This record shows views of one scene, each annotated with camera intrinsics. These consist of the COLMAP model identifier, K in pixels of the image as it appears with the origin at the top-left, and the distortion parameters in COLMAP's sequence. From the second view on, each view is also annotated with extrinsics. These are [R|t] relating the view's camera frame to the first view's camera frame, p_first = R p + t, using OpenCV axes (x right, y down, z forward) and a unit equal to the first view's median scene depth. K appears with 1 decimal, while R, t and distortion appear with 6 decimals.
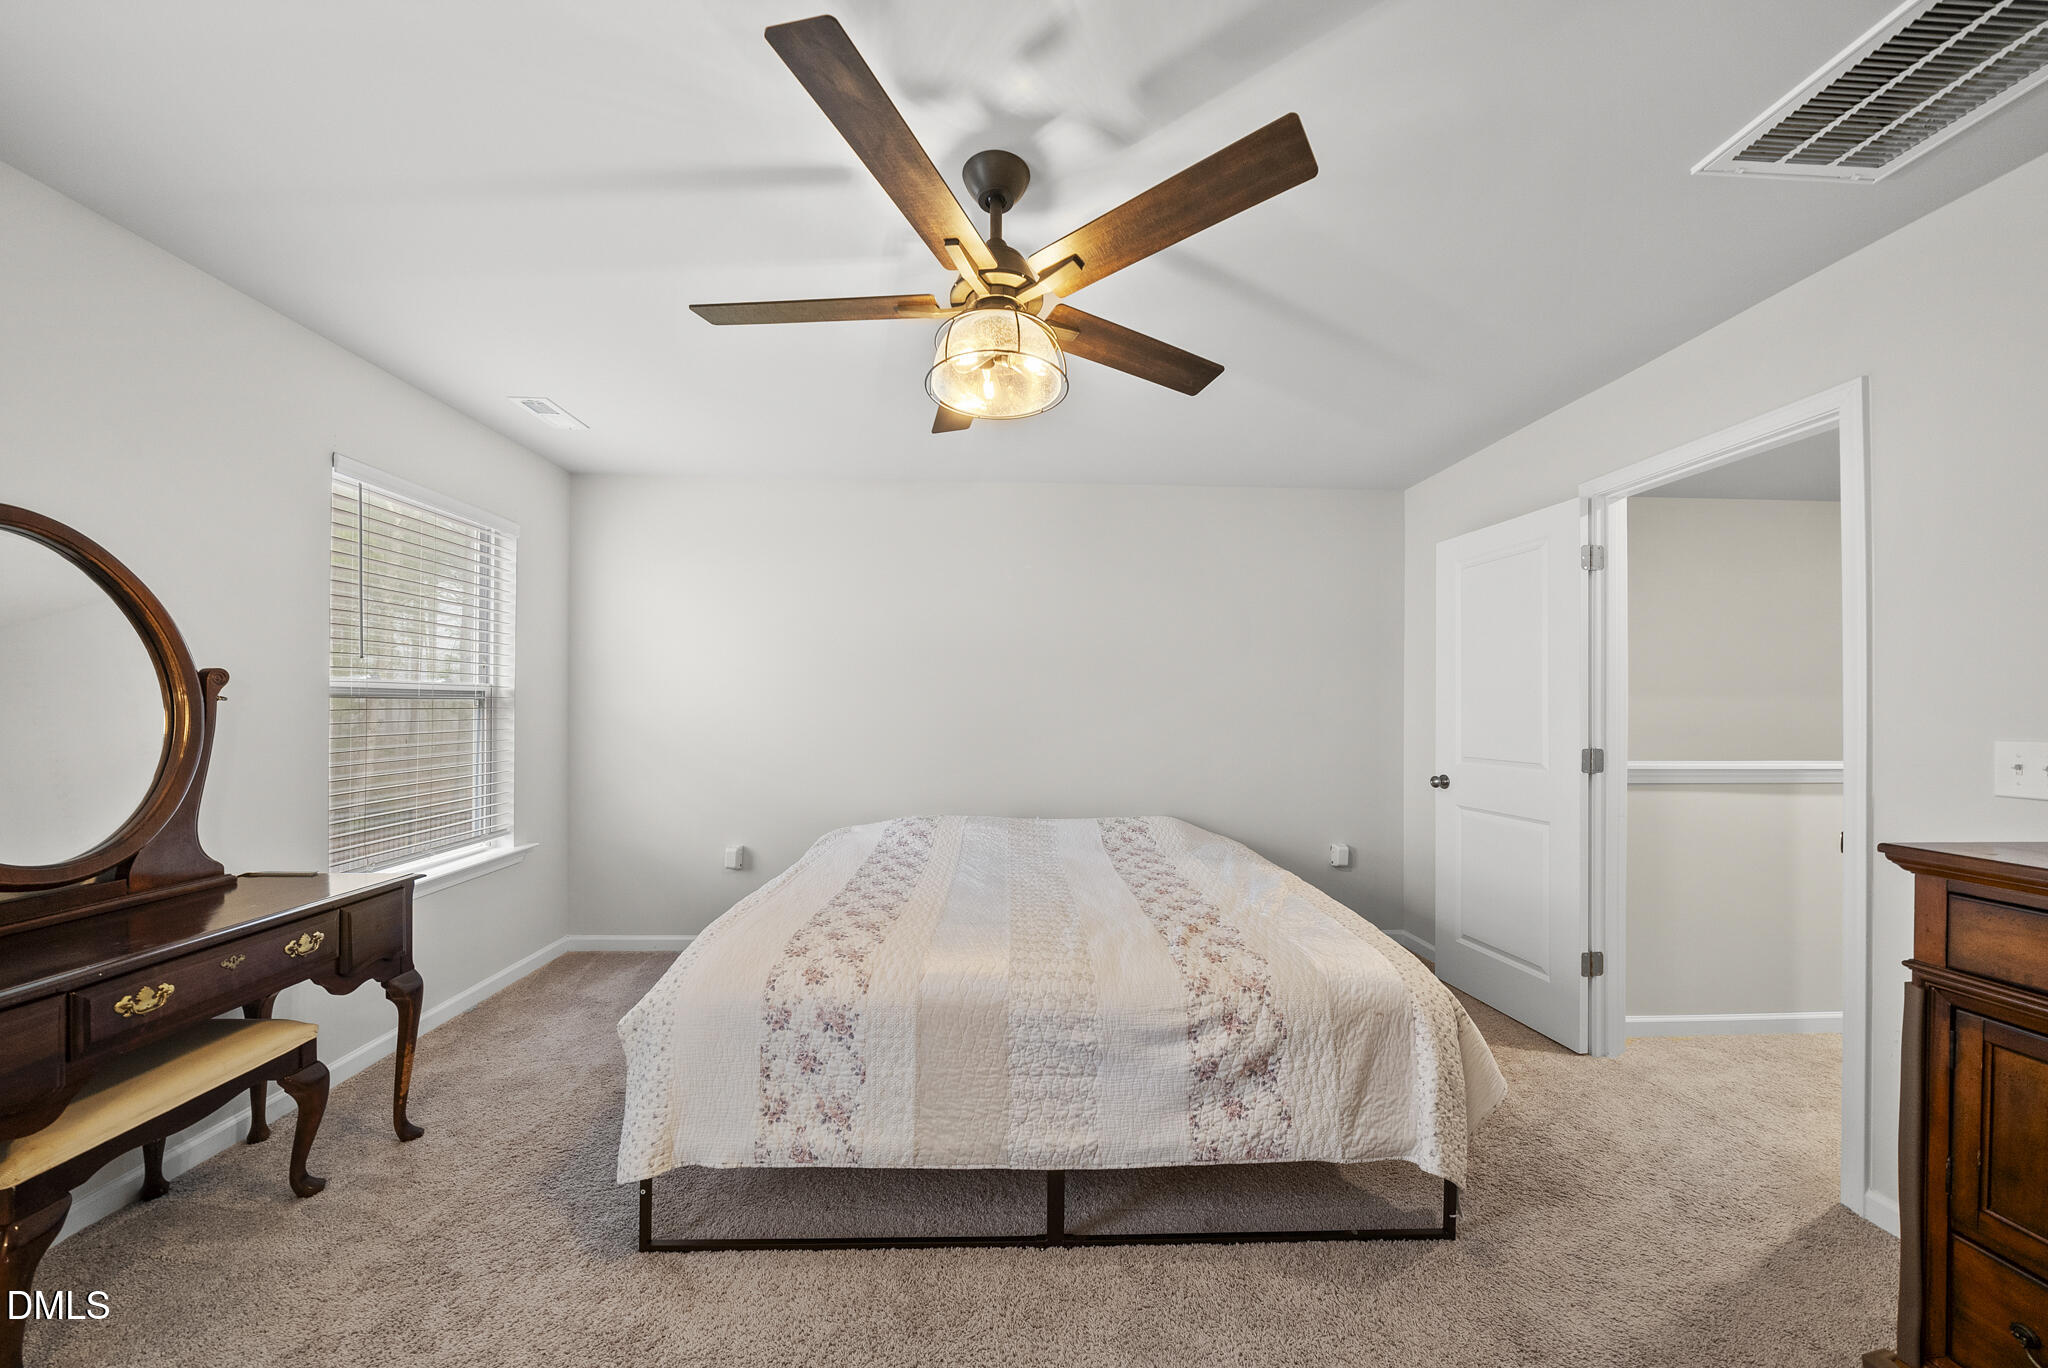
lens RADIAL K [[707.2, 0, 1024.8], [0, 707.2, 703.2], [0, 0, 1]] dist [-0.010607, 0.000750]
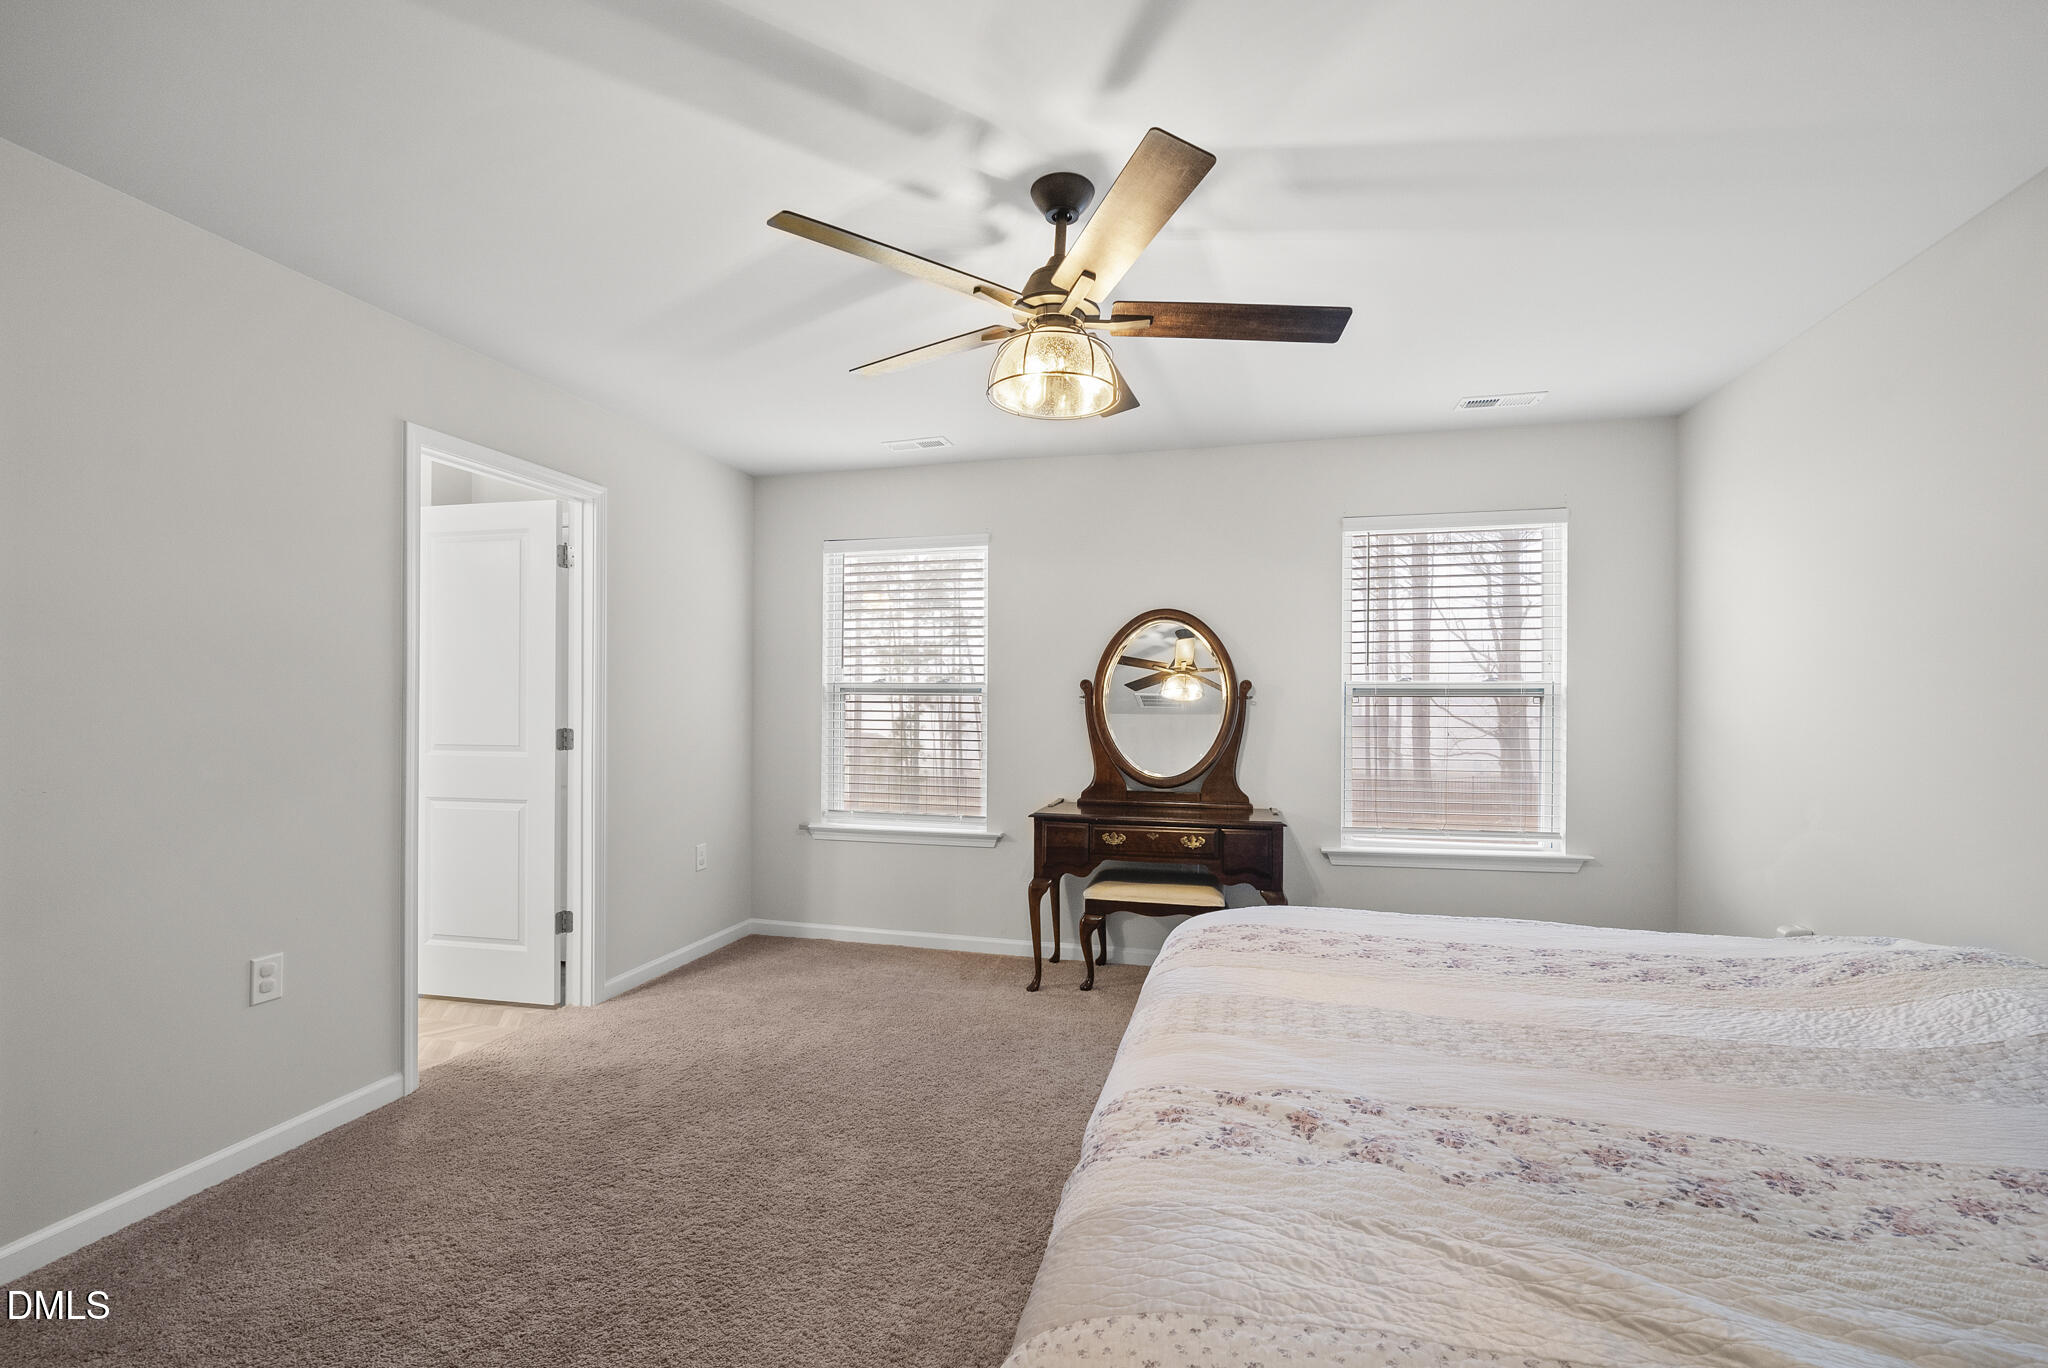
lens RADIAL K [[866.8, 0, 1025.9], [0, 866.8, 694.9], [0, 0, 1]] dist [-0.003413, 0.002326]
pose [[-0.279055, -0.013057, -0.960186, 1.111964], [-0.001258, 0.999912, -0.013232, 0.017806], [0.960274, -0.002485, -0.279046, 1.202762]]
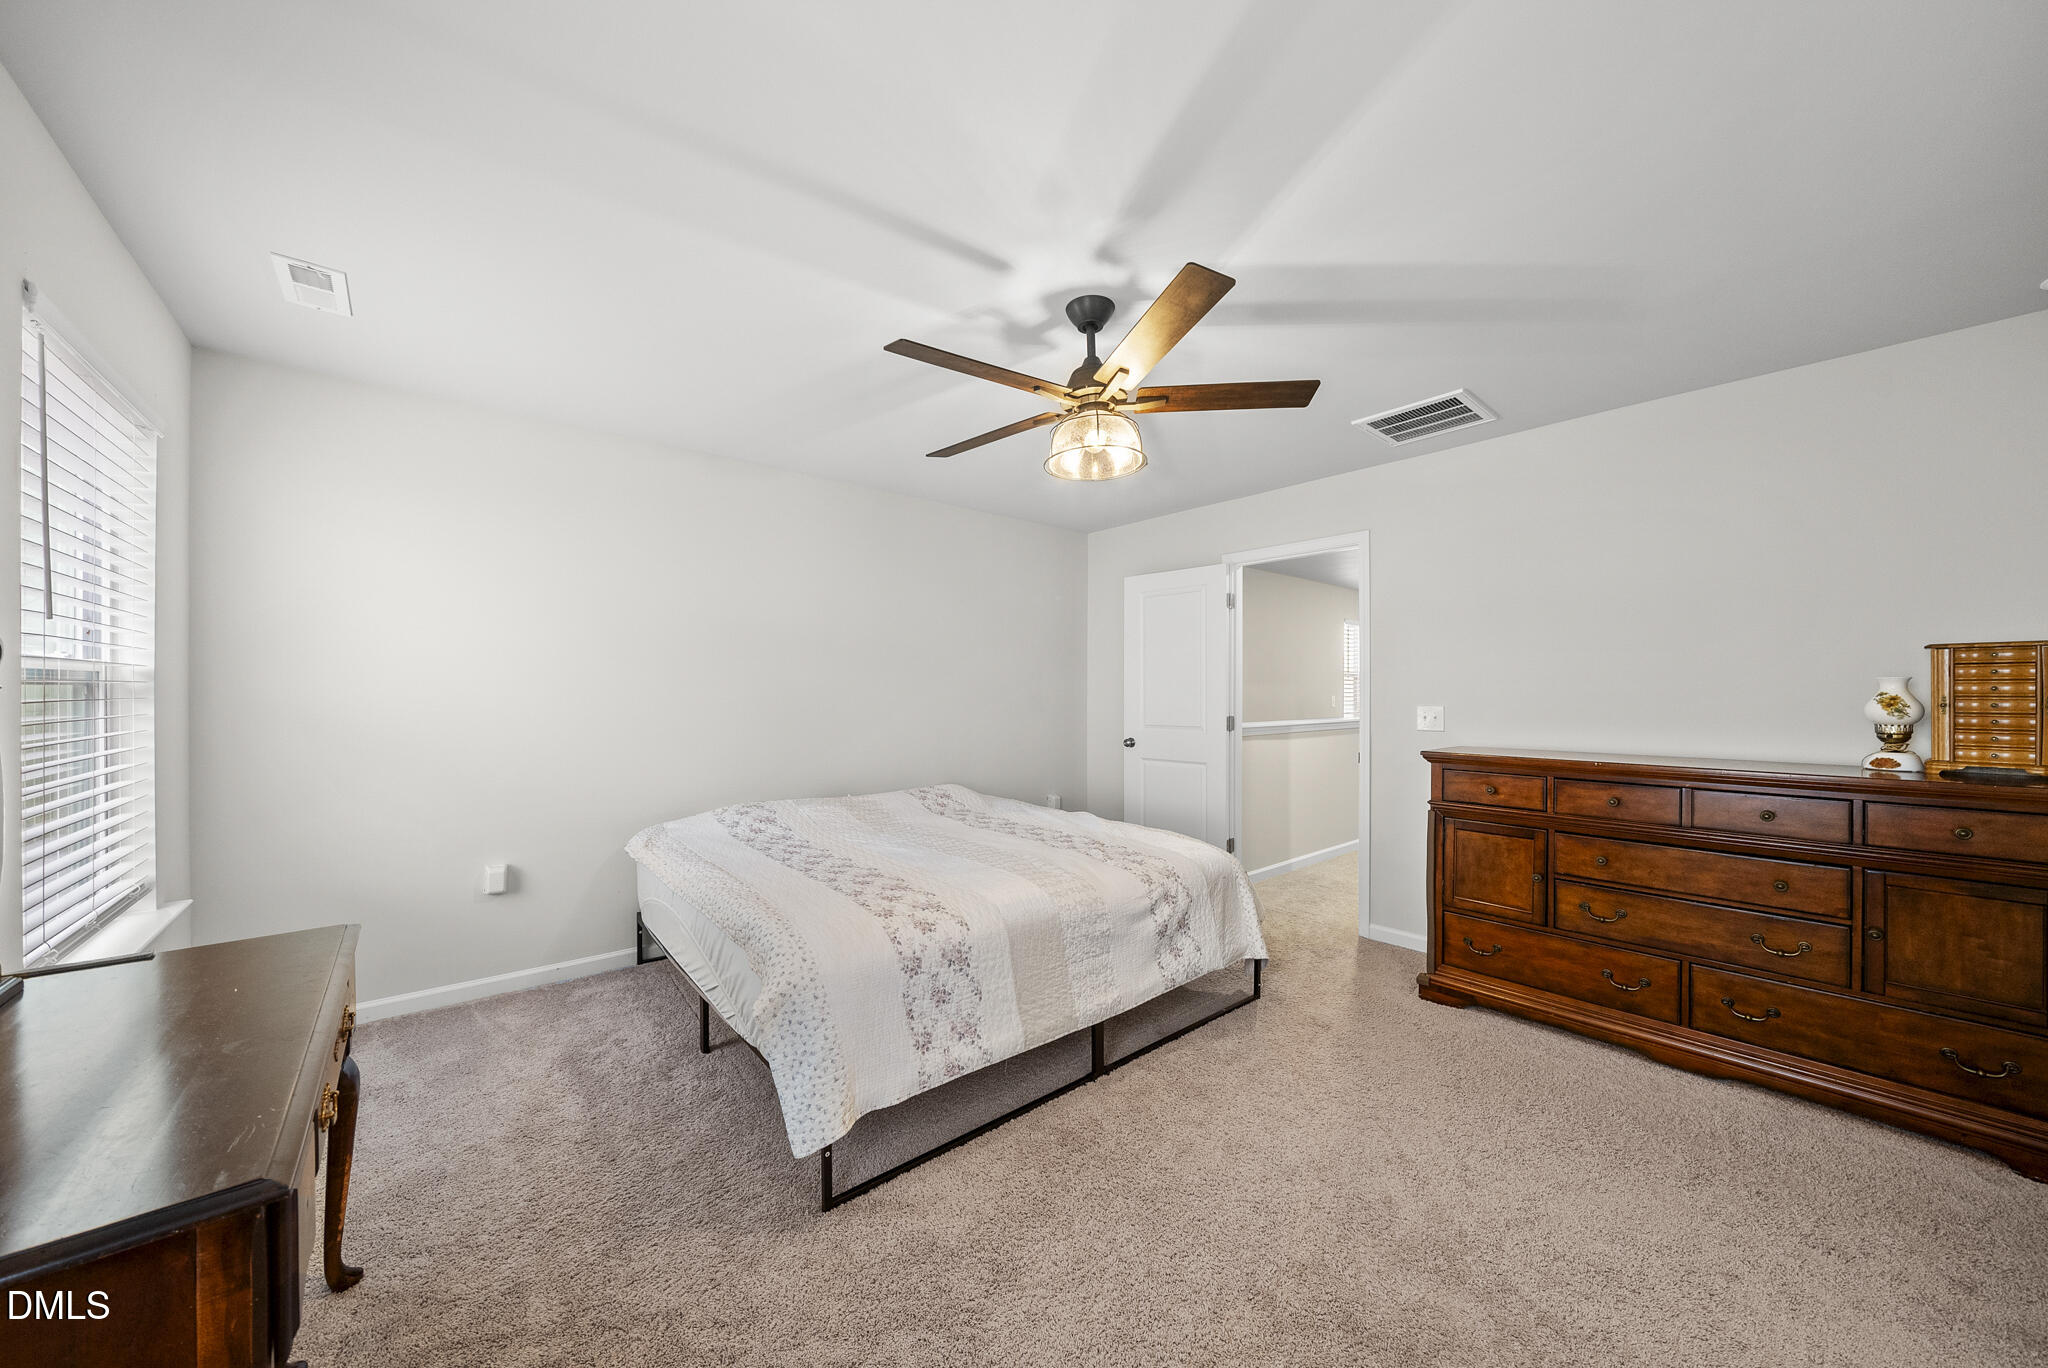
lens RADIAL K [[707.2, 0, 1015.8], [0, 707.2, 689.4], [0, 0, 1]] dist [-0.010607, 0.000750]
pose [[0.789682, -0.002301, 0.613512, -0.925242], [-0.000321, 0.999991, 0.004163, -0.007633], [-0.613516, -0.003484, 0.789674, -0.007385]]
